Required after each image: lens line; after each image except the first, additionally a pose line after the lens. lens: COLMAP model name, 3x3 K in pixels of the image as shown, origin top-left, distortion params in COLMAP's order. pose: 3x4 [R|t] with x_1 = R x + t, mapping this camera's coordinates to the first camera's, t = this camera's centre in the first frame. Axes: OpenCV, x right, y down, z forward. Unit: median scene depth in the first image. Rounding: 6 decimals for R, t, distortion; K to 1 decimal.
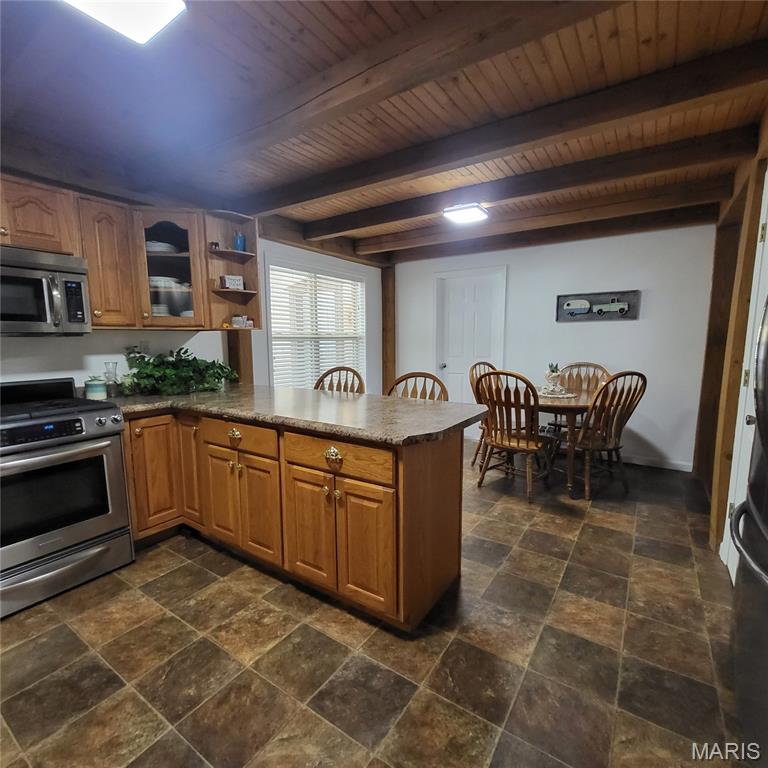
lens RADIAL K [[401.0, 0, 382.1], [0, 401.0, 389.9], [0, 0, 1]] dist [0.002364, 0.001343]
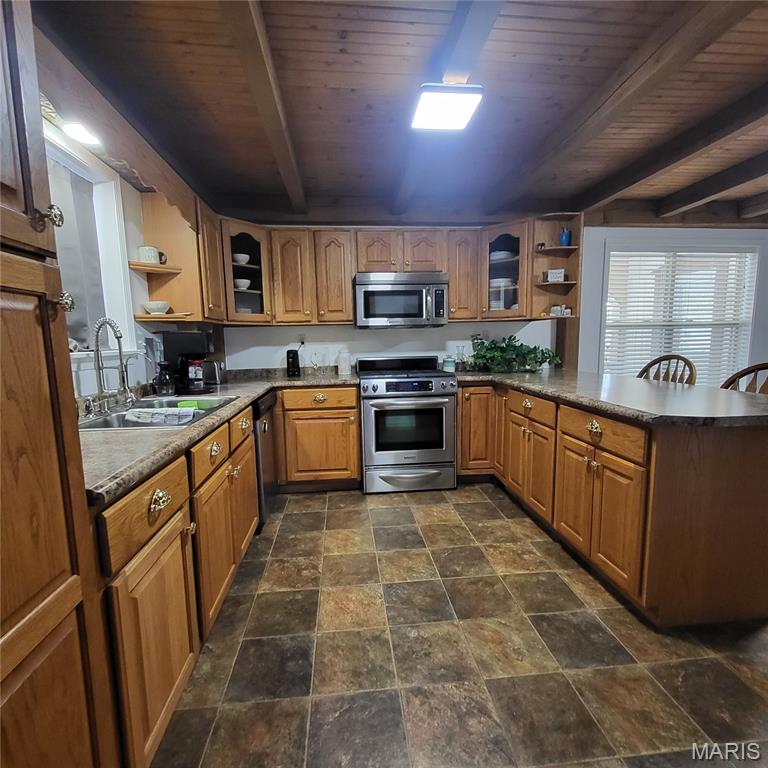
lens RADIAL K [[401.0, 0, 382.4], [0, 401.0, 384.4], [0, 0, 1]] dist [0.002364, 0.001343]
pose [[0.642268, 0.081034, -0.762185, 0.258144], [-0.081411, 0.995983, 0.037289, 0.041411], [0.762144, 0.038100, 0.646285, -0.104119]]
